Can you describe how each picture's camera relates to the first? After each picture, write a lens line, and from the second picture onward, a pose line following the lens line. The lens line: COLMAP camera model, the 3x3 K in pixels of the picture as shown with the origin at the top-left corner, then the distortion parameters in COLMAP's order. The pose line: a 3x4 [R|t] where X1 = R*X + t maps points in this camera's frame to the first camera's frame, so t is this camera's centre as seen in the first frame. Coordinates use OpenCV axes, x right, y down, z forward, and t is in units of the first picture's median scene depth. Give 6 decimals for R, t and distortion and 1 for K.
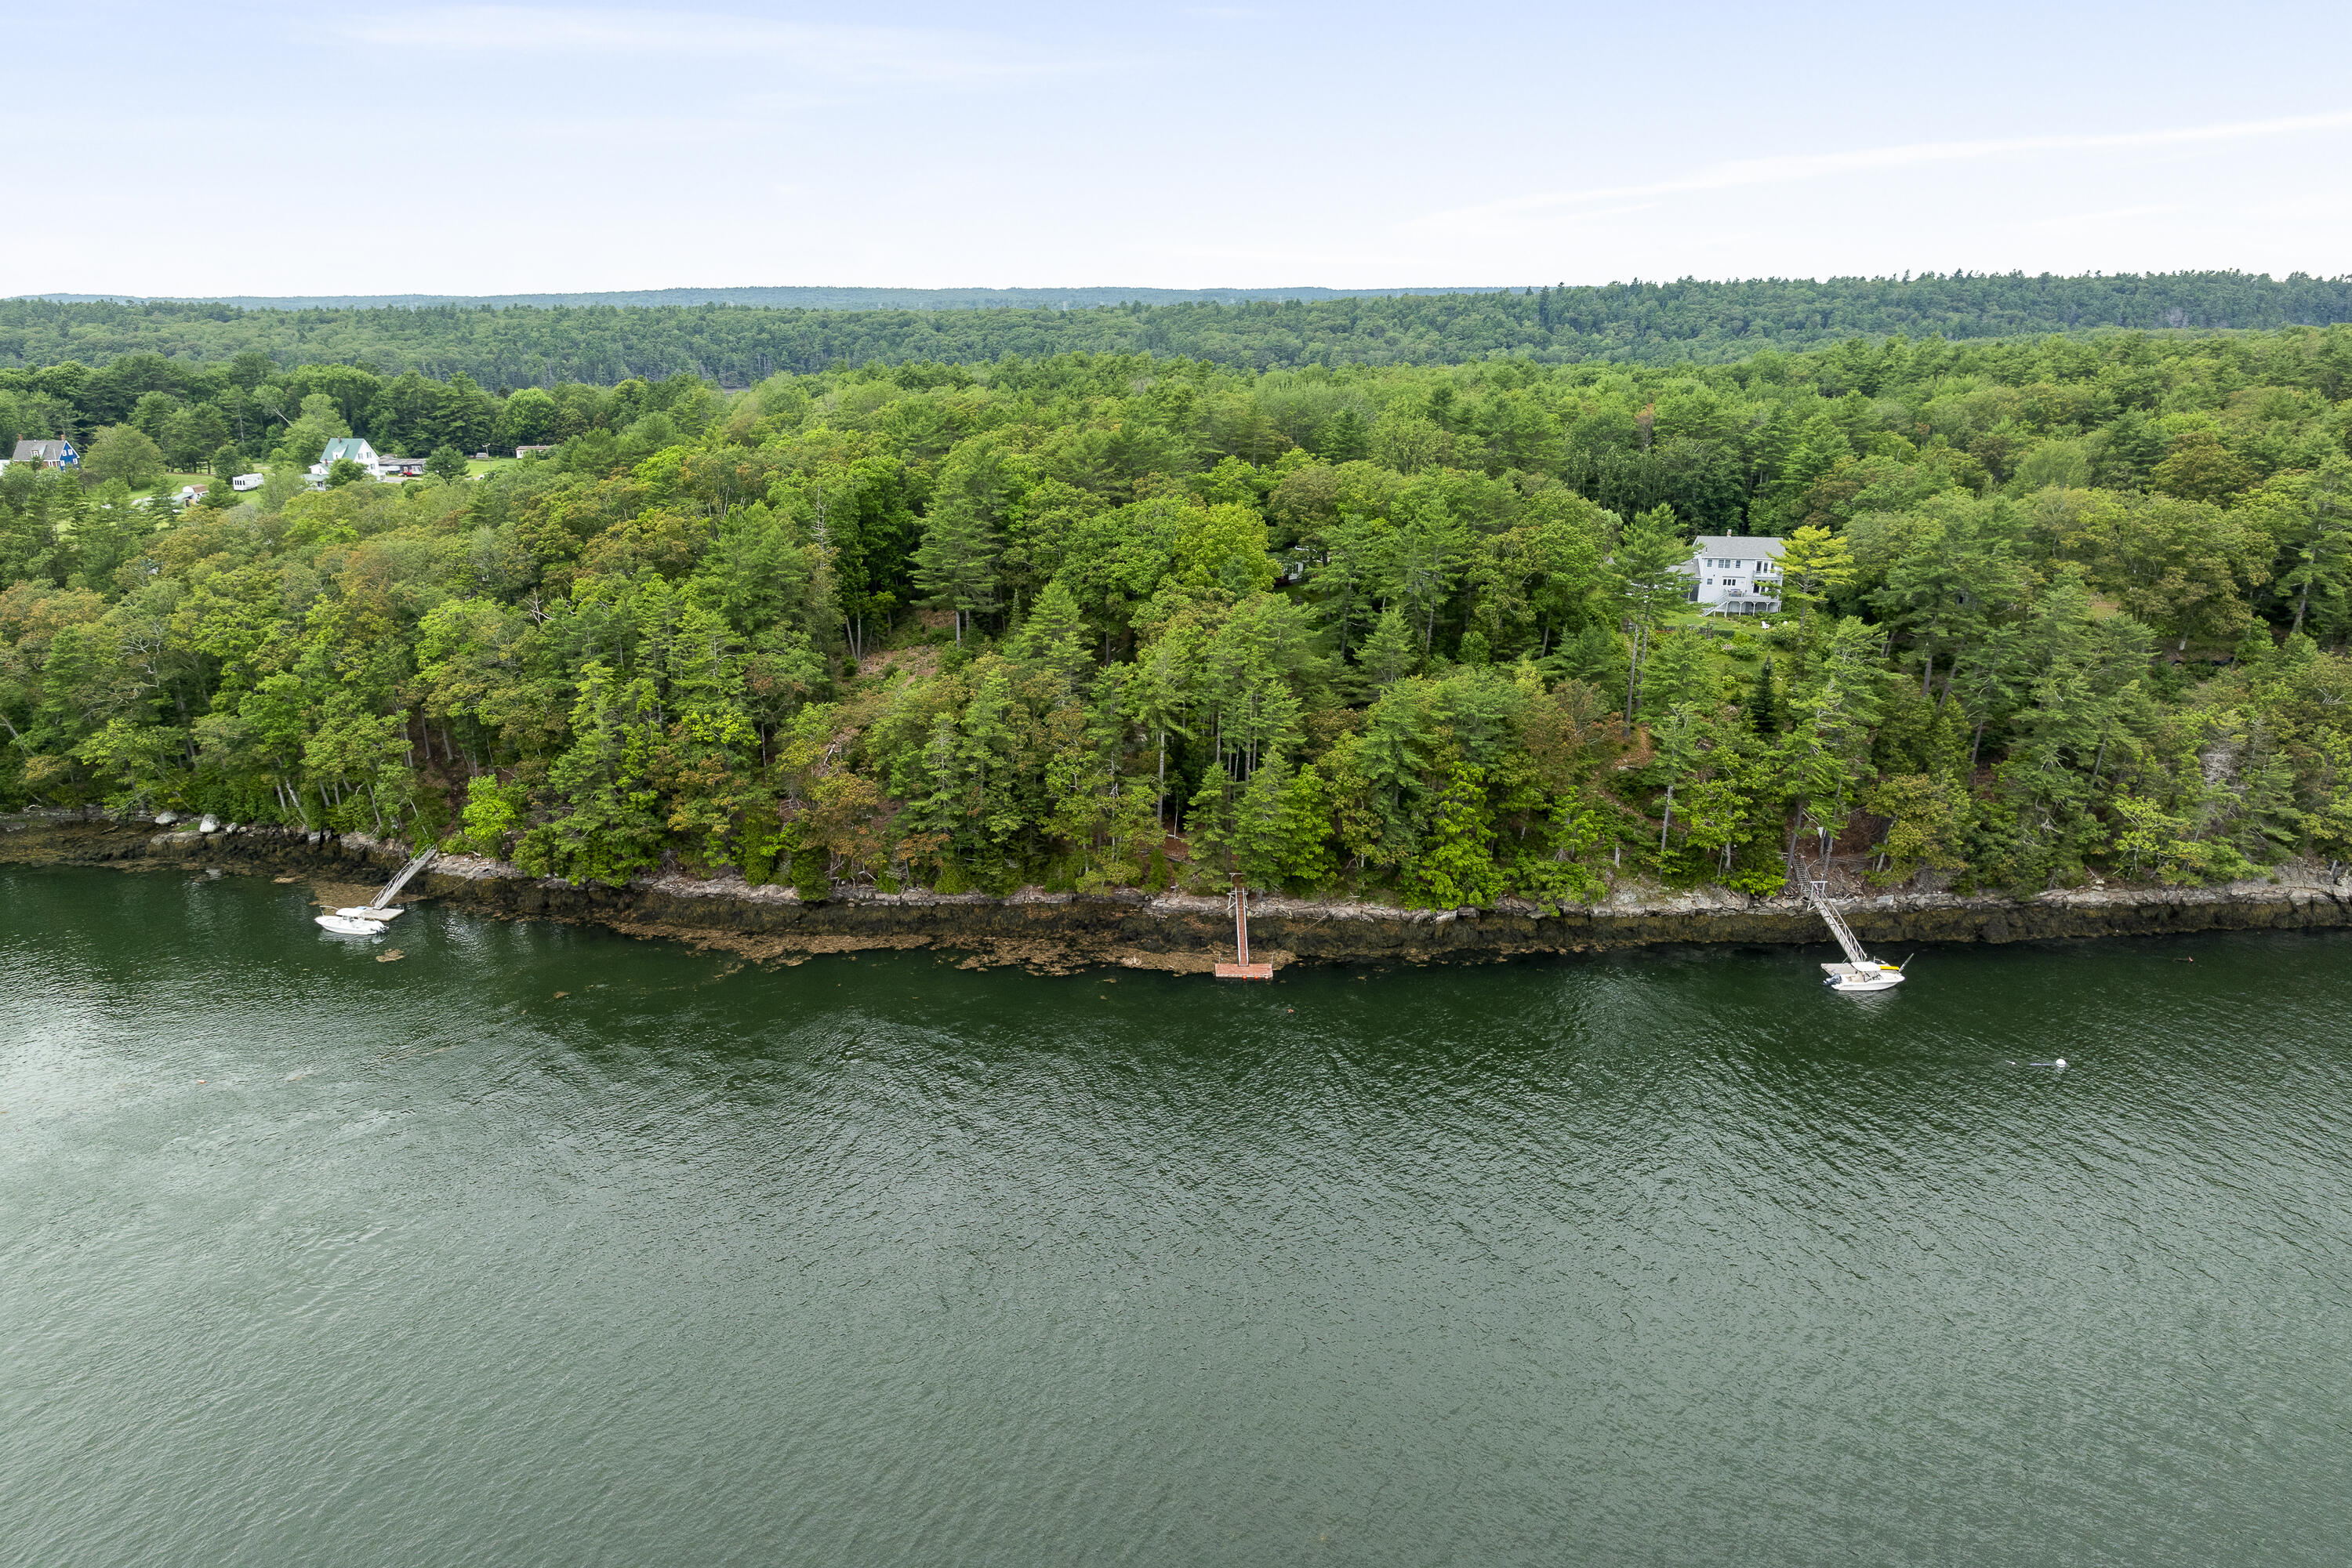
lens RADIAL K [[1645.1, 0, 1044.8], [0, 1645.1, 762.3], [0, 0, 1]] dist [-0.003509, 0.003006]
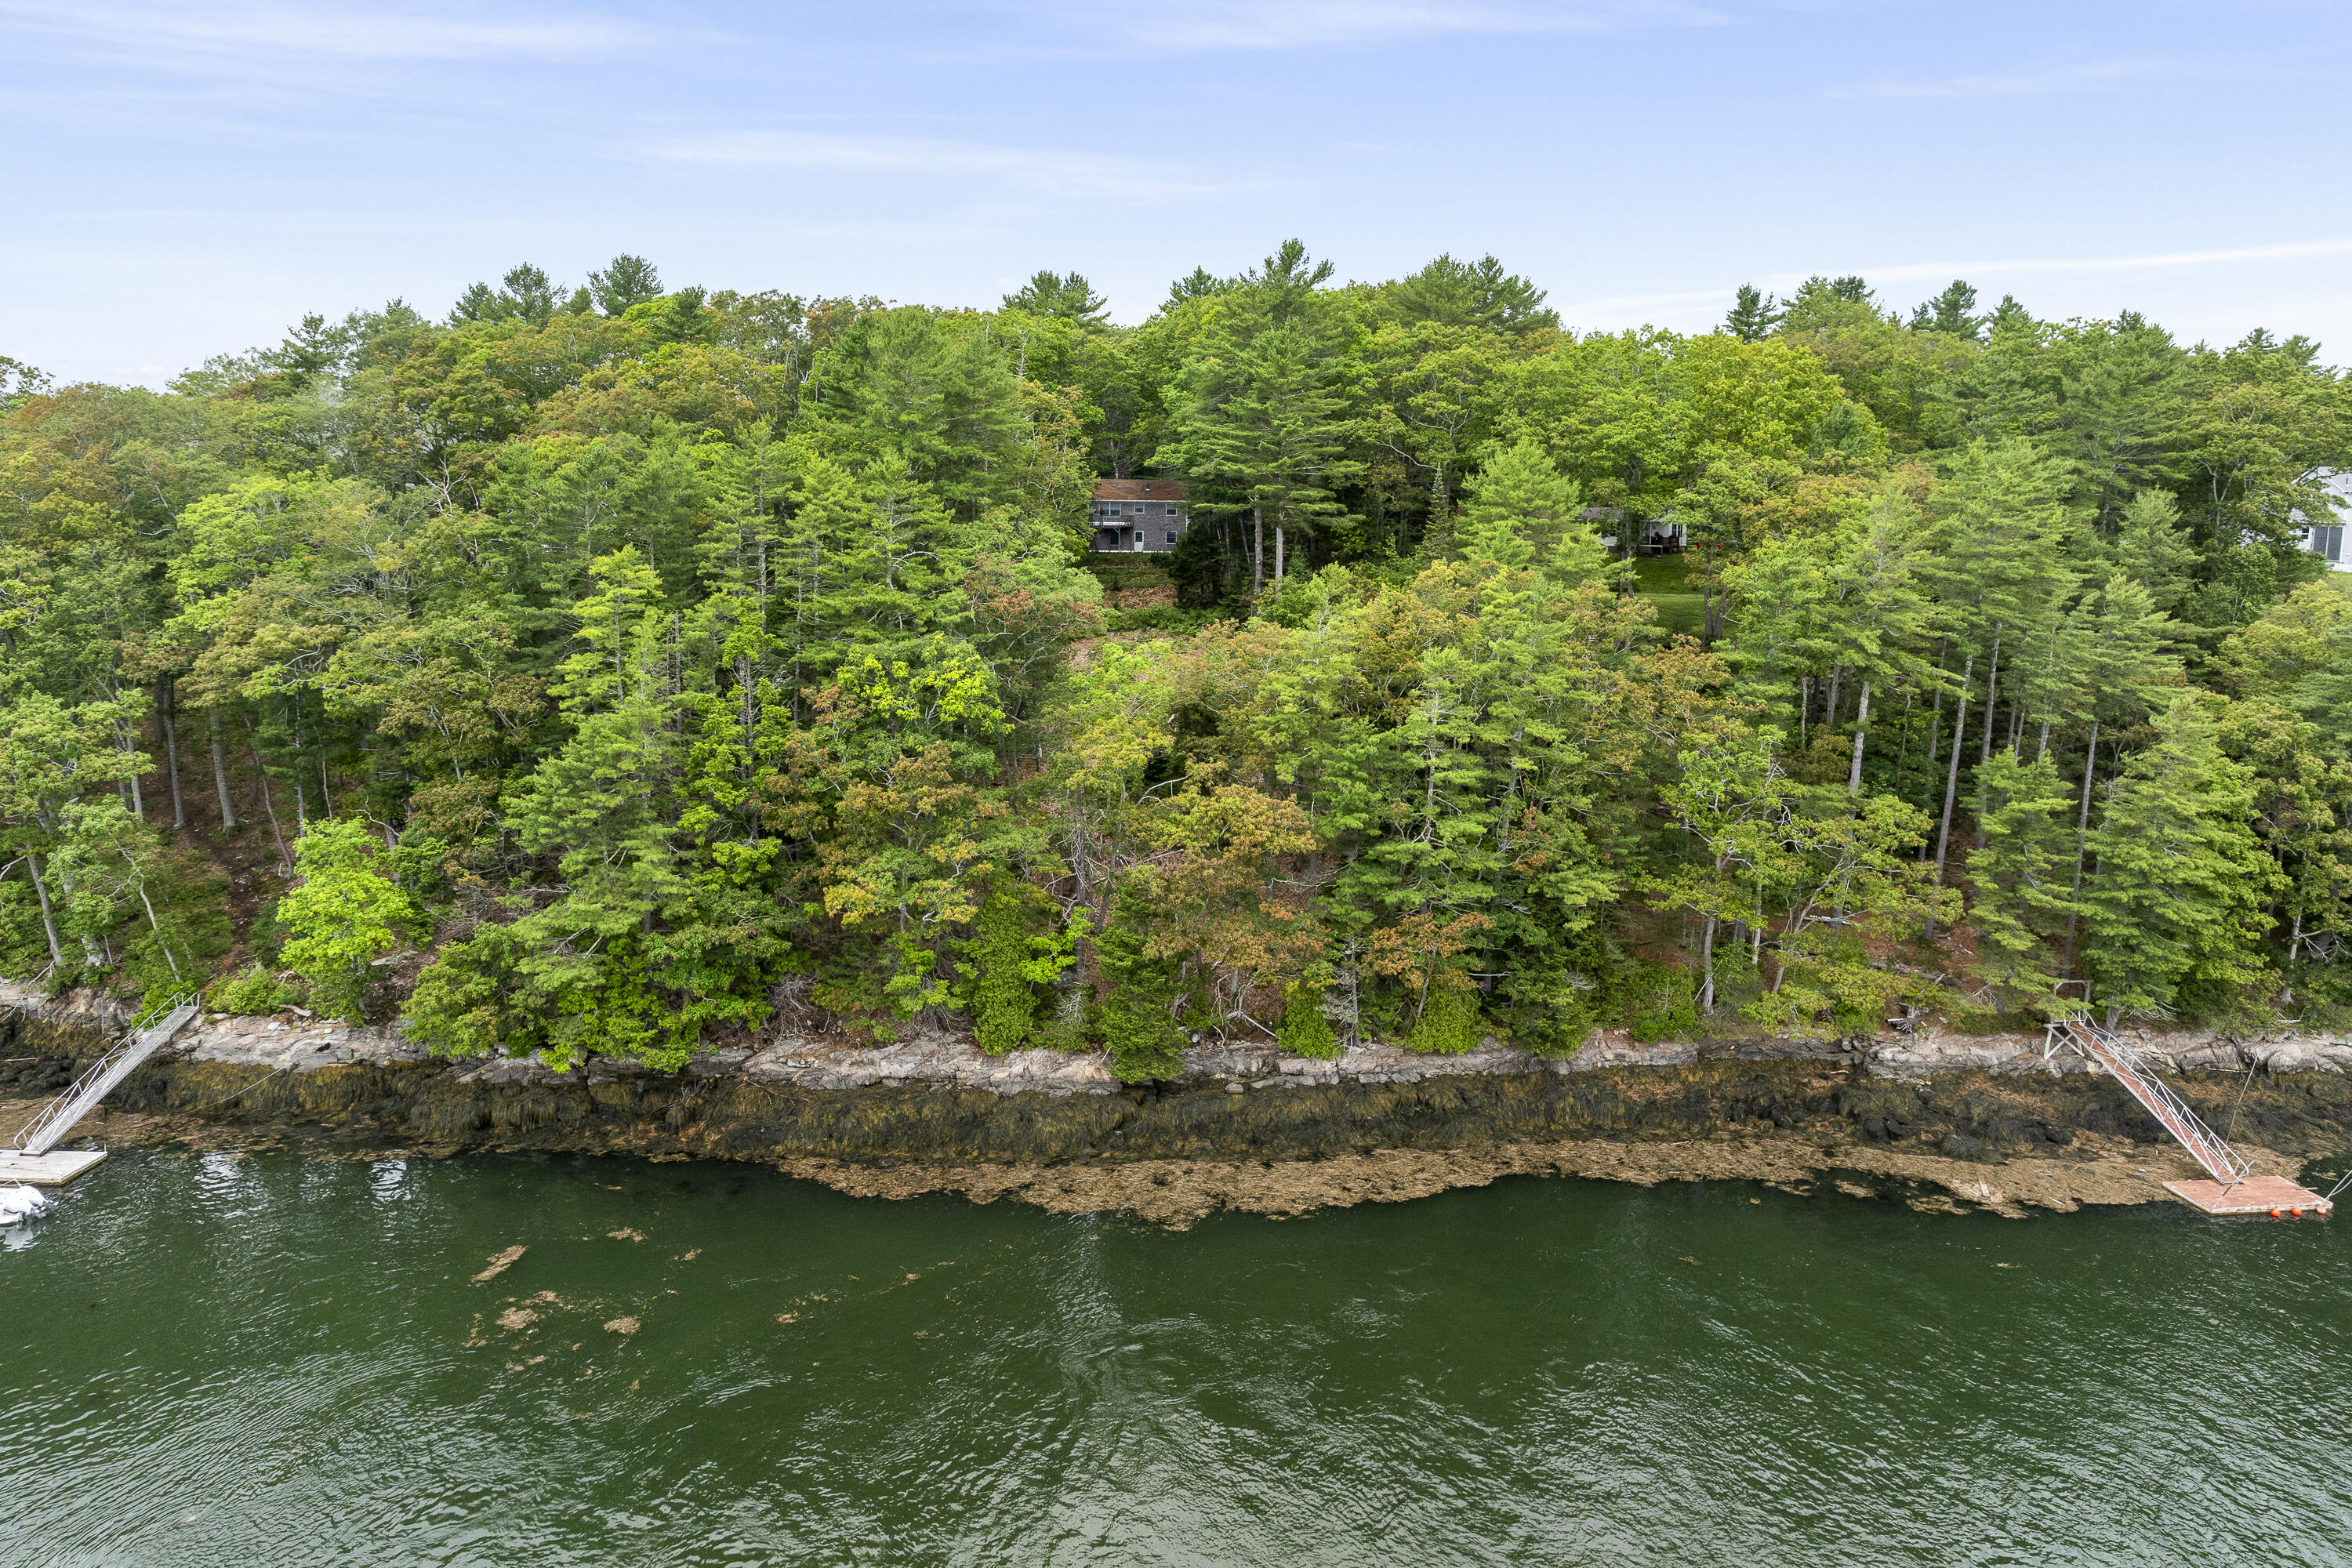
lens RADIAL K [[1652.9, 0, 1163.8], [0, 1652.9, 714.8], [0, 0, 1]] dist [-0.006787, 0.001074]
pose [[0.980089, -0.000043, 0.198557, -0.221161], [0.028635, 0.989577, -0.141132, 0.048990], [-0.196482, 0.144007, 0.969875, 0.553297]]
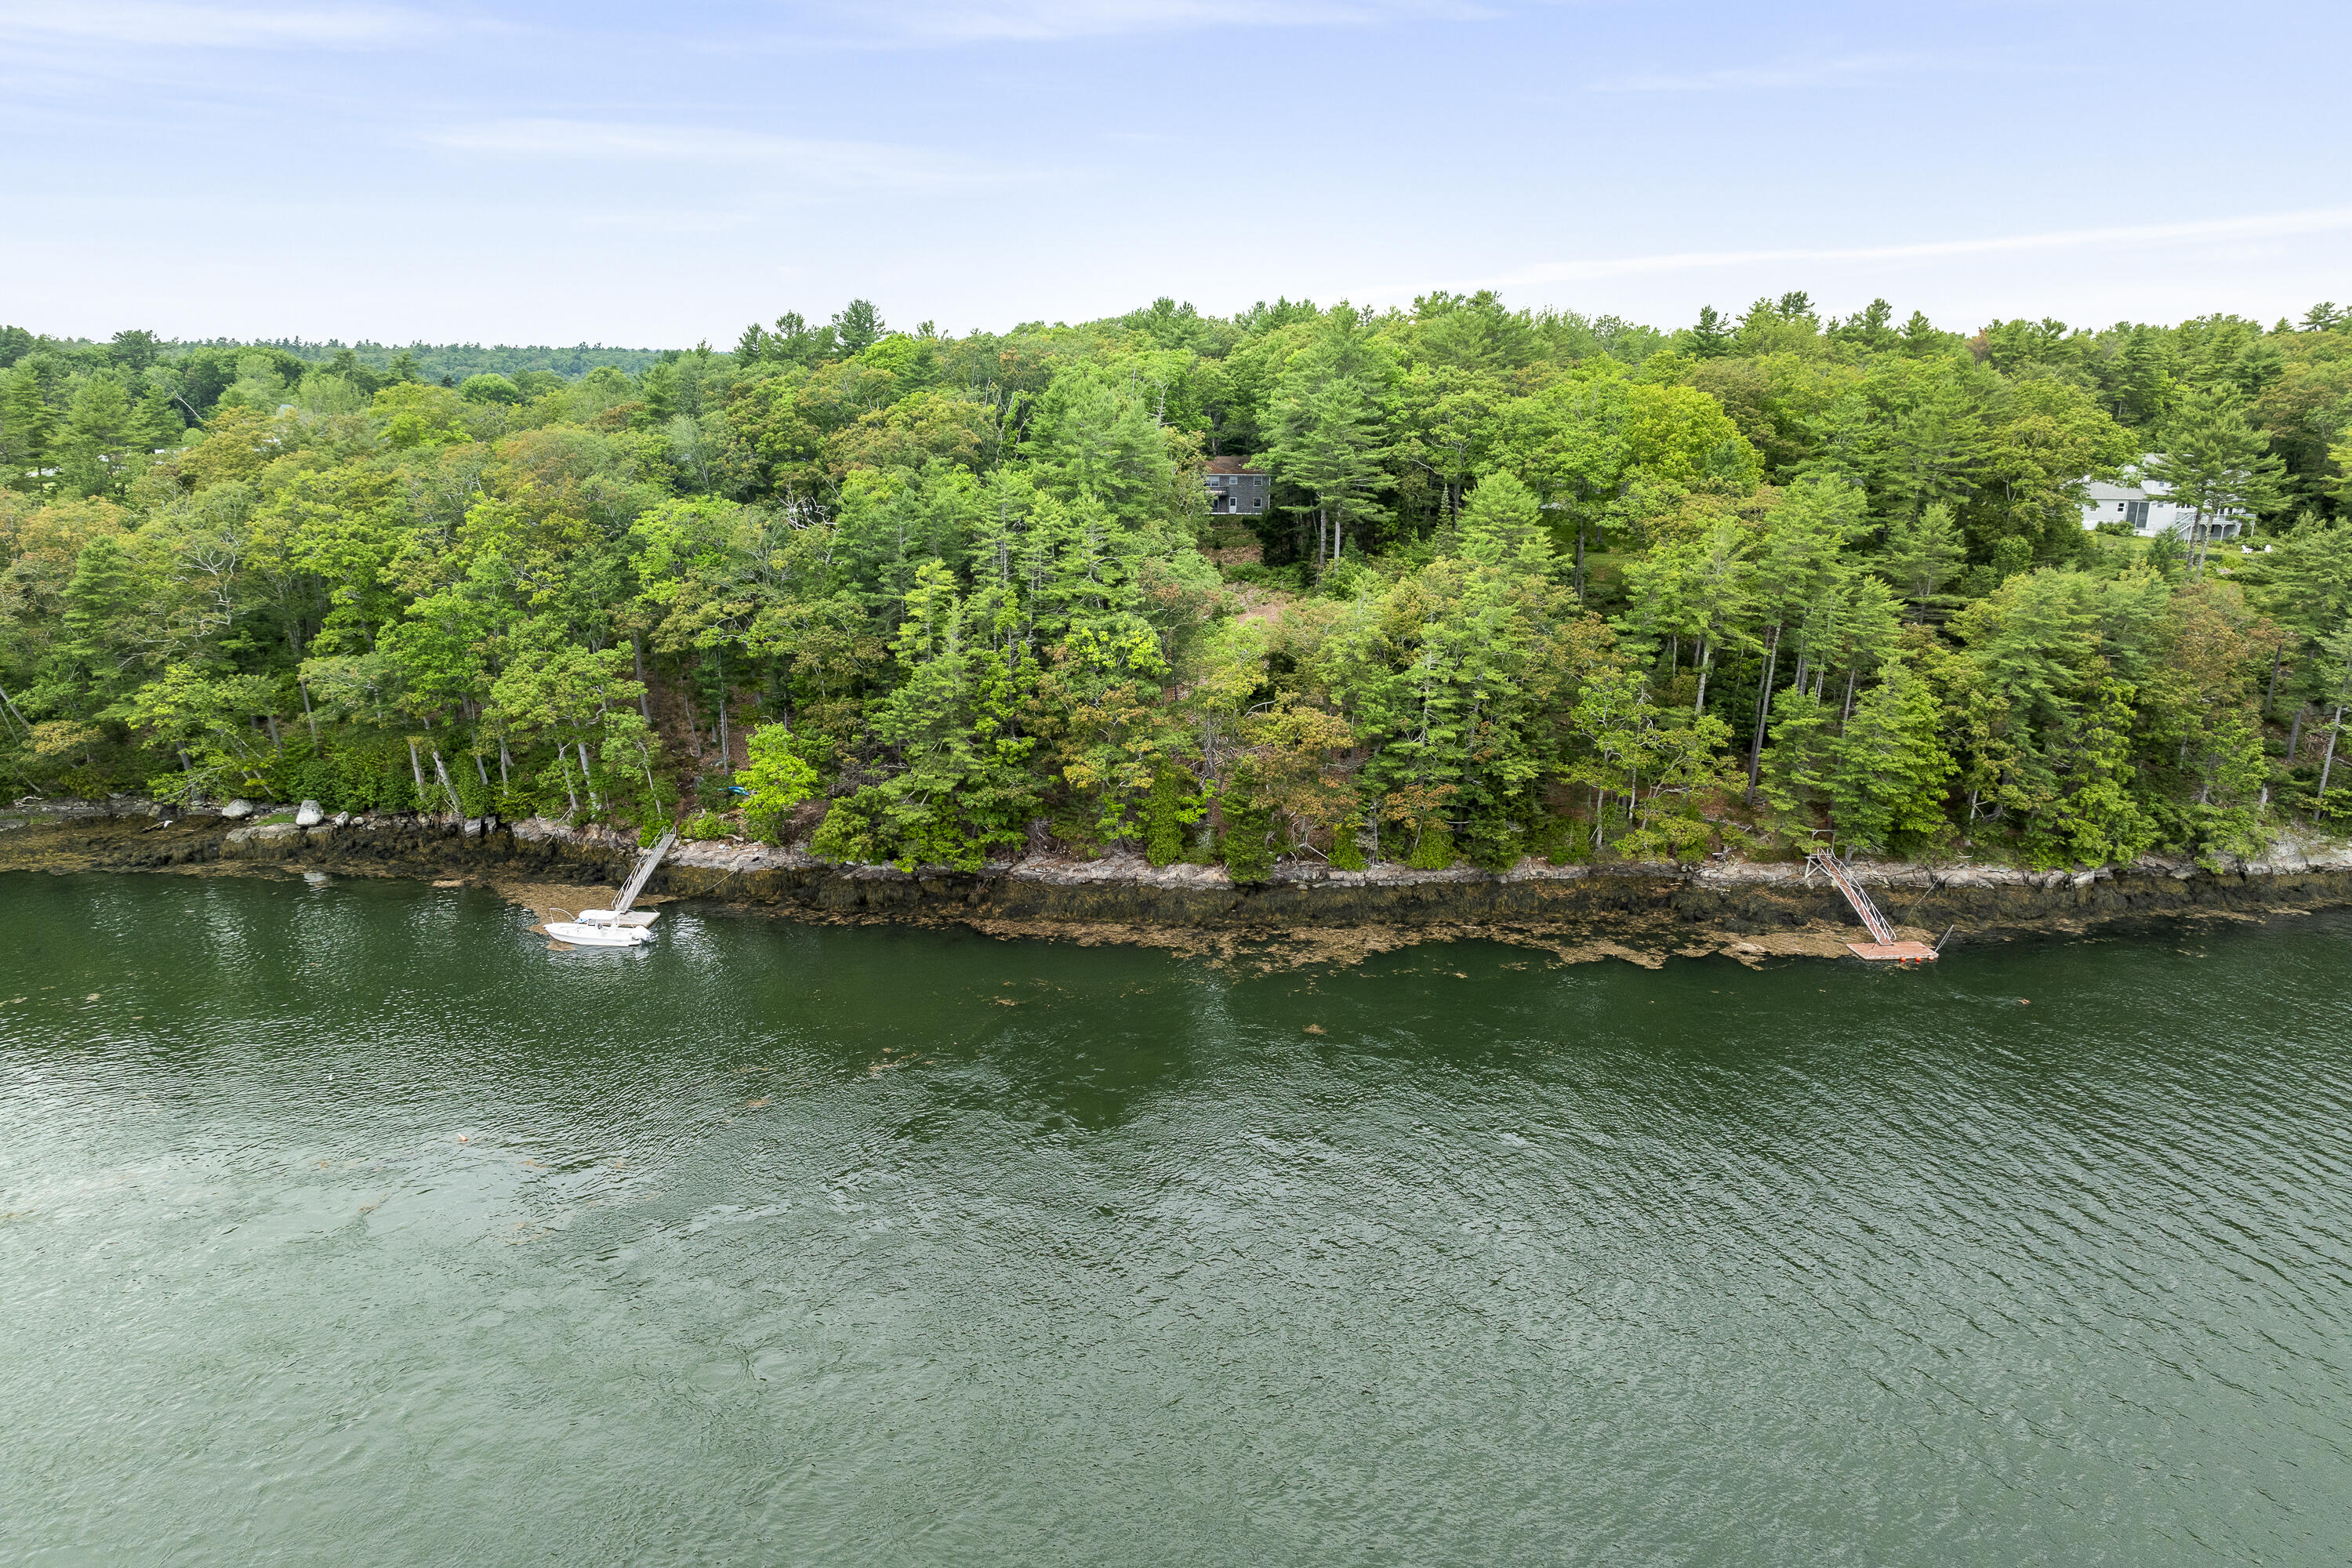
lens RADIAL K [[1645.1, 0, 1138.4], [0, 1645.1, 782.9], [0, 0, 1]] dist [-0.003509, 0.003006]
pose [[0.989530, -0.014385, 0.143607, -0.292101], [0.018384, 0.999478, -0.026564, 0.057317], [-0.143149, 0.028926, 0.989278, 0.275221]]
